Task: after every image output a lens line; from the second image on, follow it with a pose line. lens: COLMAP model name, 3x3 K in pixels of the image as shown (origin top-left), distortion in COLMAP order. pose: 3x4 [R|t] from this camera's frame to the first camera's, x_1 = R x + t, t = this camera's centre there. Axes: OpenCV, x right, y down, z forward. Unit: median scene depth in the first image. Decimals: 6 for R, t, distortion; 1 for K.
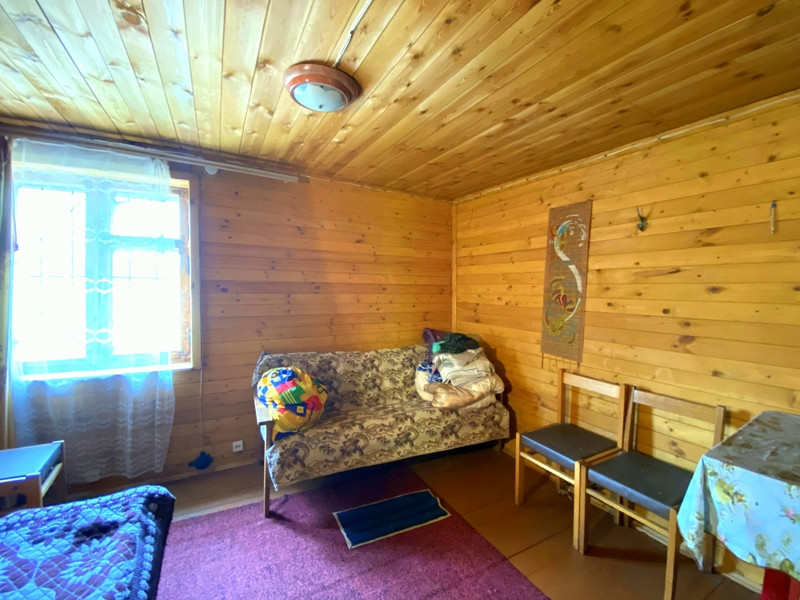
lens RADIAL K [[320.3, 0, 400.5], [0, 320.3, 297.1], [0, 0, 1]] dist [0.000144, -0.012296]
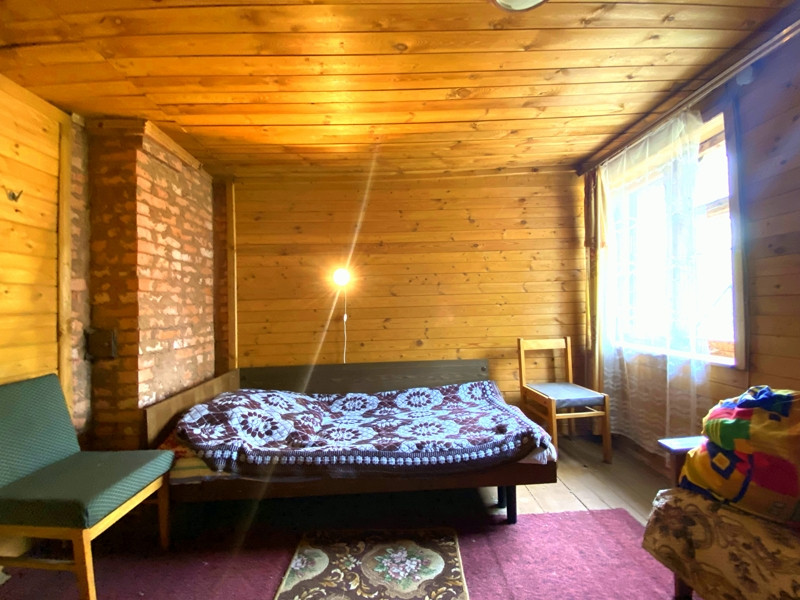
lens RADIAL K [[320.3, 0, 400.5], [0, 320.3, 297.1], [0, 0, 1]] dist [0.000144, -0.012296]
pose [[-0.439520, -0.022686, -0.897946, 0.376977], [0.010640, 0.999479, -0.030459, 0.096729], [0.898170, -0.022942, -0.439049, 0.760794]]
